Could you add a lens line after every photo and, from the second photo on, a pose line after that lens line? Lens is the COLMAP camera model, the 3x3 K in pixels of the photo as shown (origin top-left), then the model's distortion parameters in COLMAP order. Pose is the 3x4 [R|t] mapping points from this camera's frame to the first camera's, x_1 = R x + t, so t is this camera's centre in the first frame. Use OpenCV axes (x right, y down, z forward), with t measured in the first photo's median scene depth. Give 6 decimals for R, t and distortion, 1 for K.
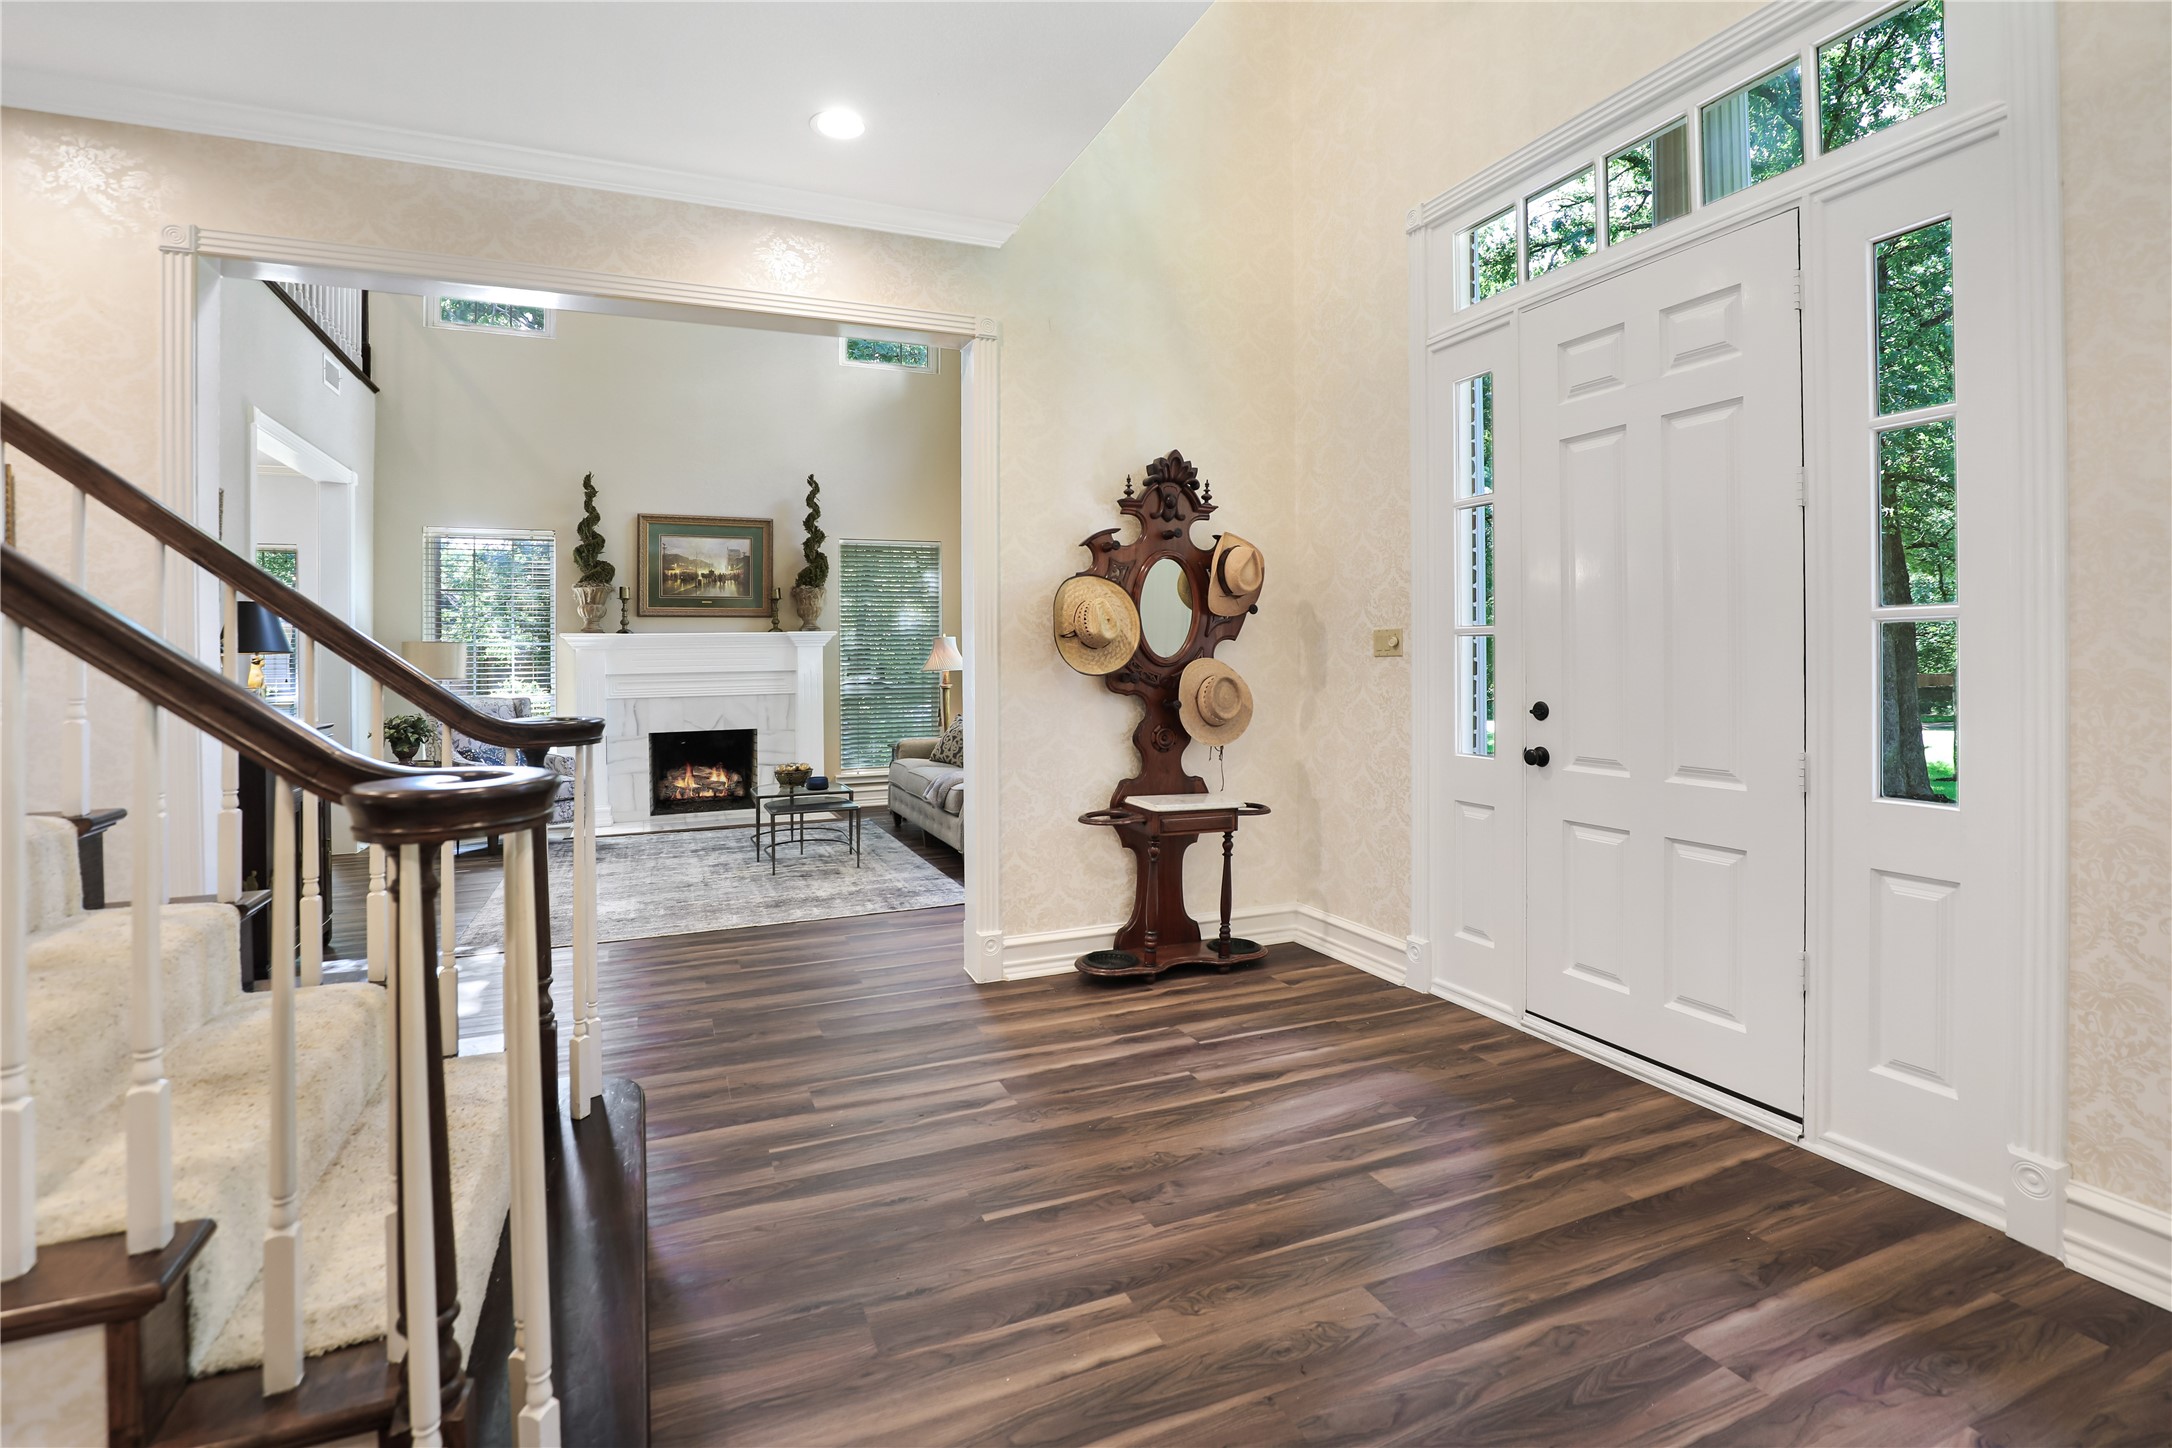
lens RADIAL K [[1012.5, 0, 1019.8], [0, 1012.5, 627.5], [0, 0, 1]] dist [-0.029731, 0.005218]
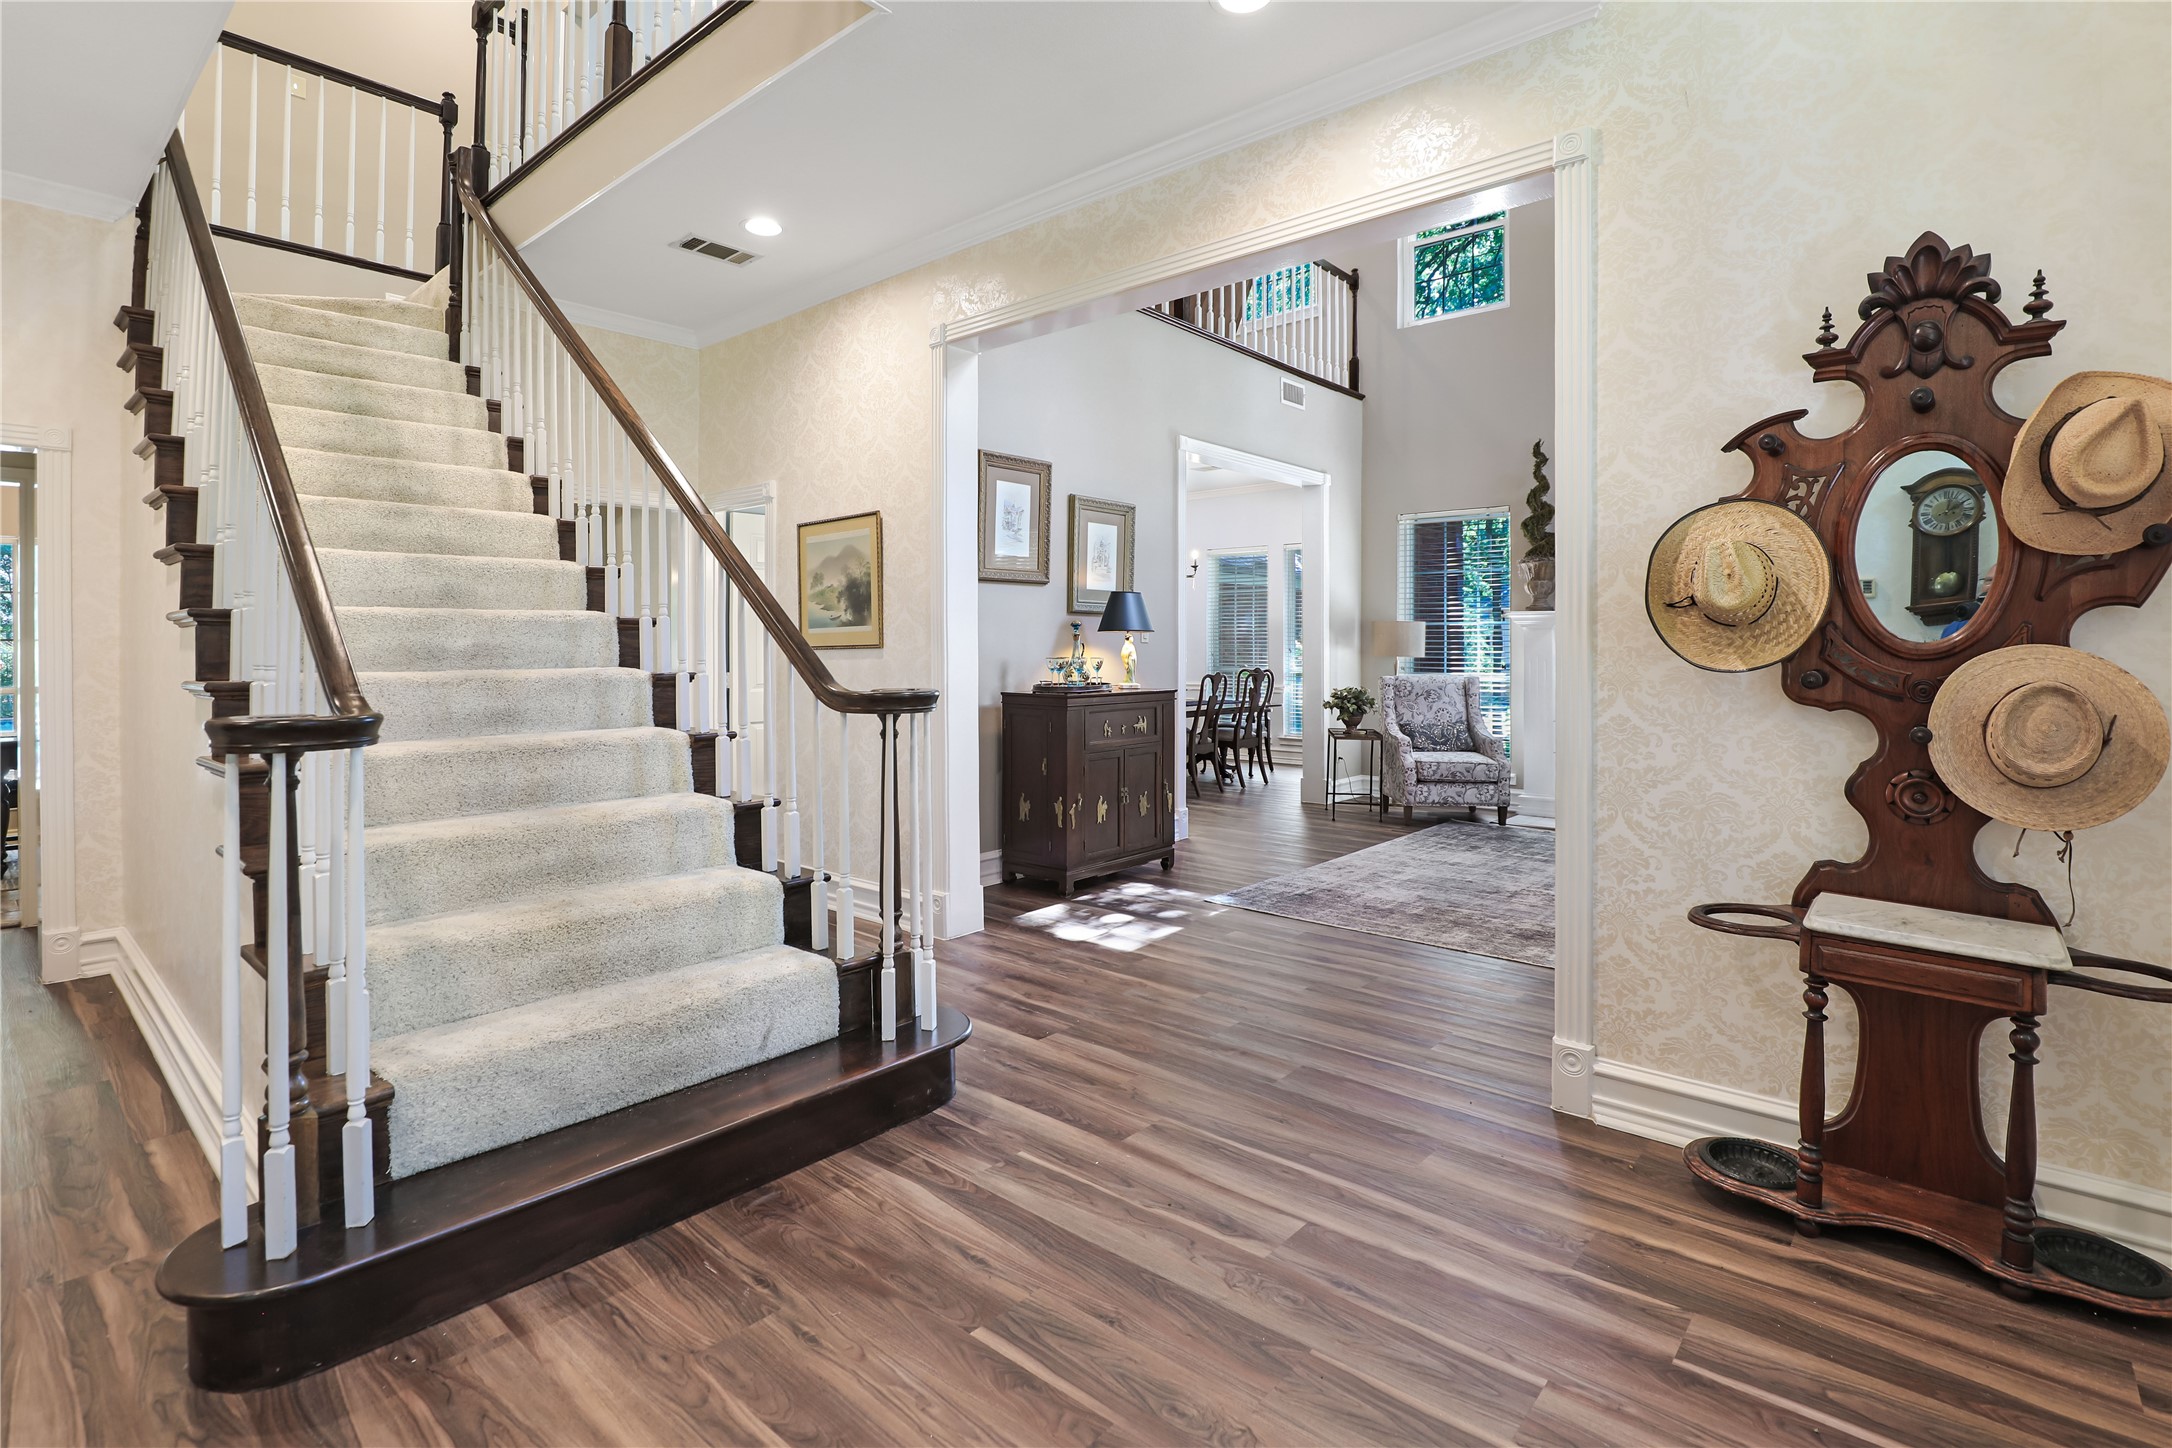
lens RADIAL K [[1012.5, 0, 1142.5], [0, 1012.5, 640.4], [0, 0, 1]] dist [-0.029731, 0.005218]
pose [[0.486039, 0.009317, -0.873887, 0.323990], [0.019332, 0.999584, 0.021408, 0.008260], [0.873723, -0.027299, 0.485657, 0.330380]]
